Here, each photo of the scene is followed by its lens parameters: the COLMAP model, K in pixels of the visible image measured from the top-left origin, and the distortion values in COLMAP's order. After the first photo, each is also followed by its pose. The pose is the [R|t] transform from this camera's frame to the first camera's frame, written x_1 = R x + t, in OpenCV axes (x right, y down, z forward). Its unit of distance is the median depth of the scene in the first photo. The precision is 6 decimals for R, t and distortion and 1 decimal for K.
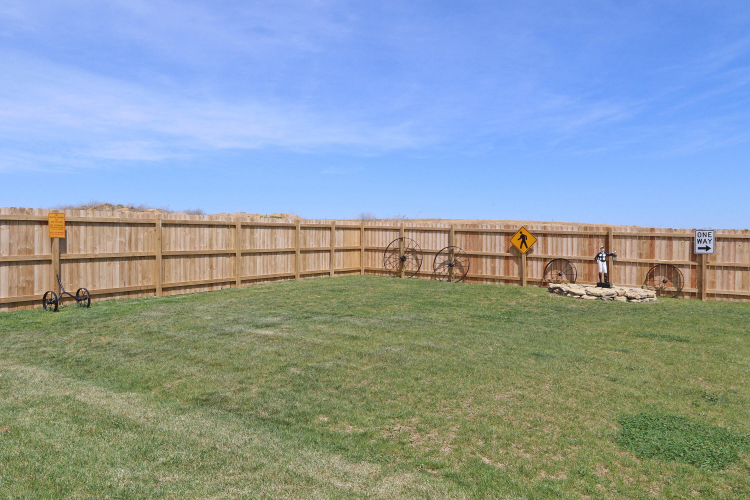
lens RADIAL K [[561.7, 0, 375.0], [0, 561.7, 250.0], [0, 0, 1]] dist [-0.101941, 0.080818]
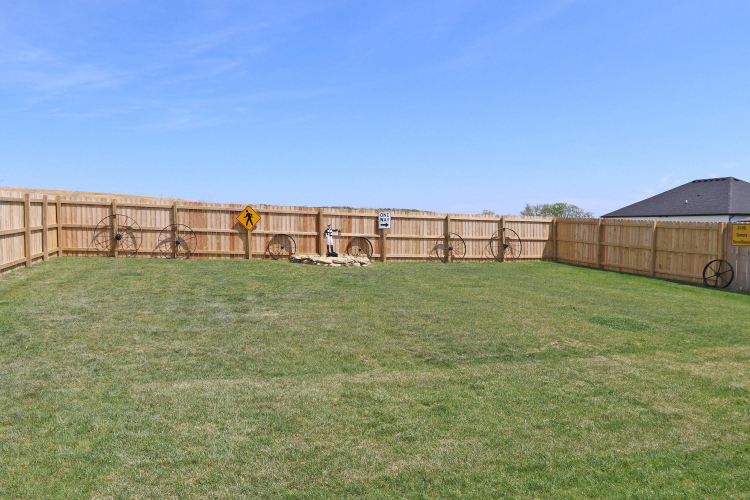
lens RADIAL K [[561.7, 0, 375.0], [0, 561.7, 250.0], [0, 0, 1]] dist [-0.101941, 0.080818]
pose [[0.633569, -0.043432, 0.772466, -0.424209], [0.001097, 0.998473, 0.055240, -0.014990], [-0.773685, -0.034151, 0.632649, 0.096940]]
